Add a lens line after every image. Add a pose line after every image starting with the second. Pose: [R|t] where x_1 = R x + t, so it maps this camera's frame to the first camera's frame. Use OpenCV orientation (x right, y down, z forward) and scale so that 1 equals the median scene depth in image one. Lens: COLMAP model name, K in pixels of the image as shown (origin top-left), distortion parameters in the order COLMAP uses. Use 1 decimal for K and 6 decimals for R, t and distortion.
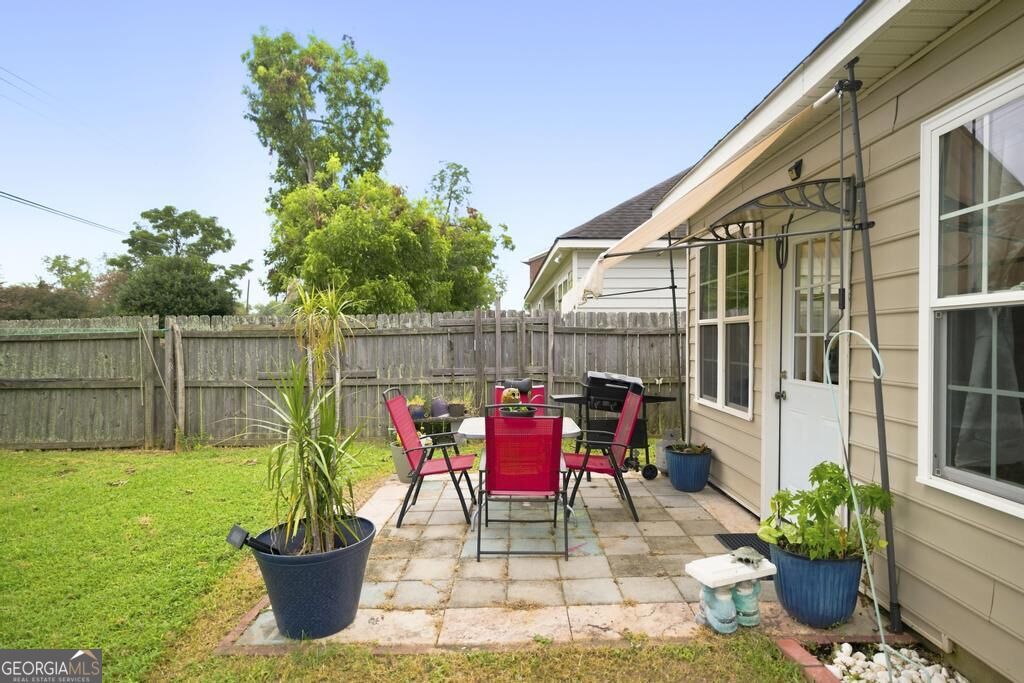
lens RADIAL K [[526.9, 0, 519.1], [0, 526.9, 354.0], [0, 0, 1]] dist [0.000585, -0.000172]
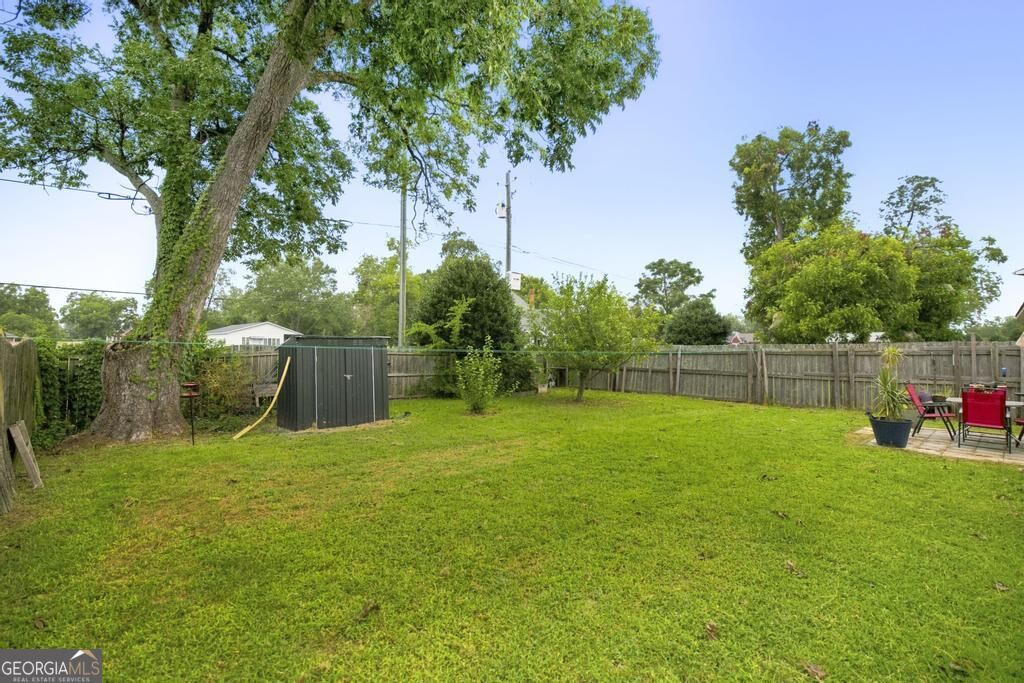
lens RADIAL K [[436.5, 0, 517.5], [0, 436.5, 334.8], [0, 0, 1]] dist [0.001625, 0.000671]
pose [[0.652880, -0.011430, -0.757375, 0.016953], [-0.031331, 0.998623, -0.042079, -0.000665], [0.756813, 0.051202, 0.651623, -0.249144]]
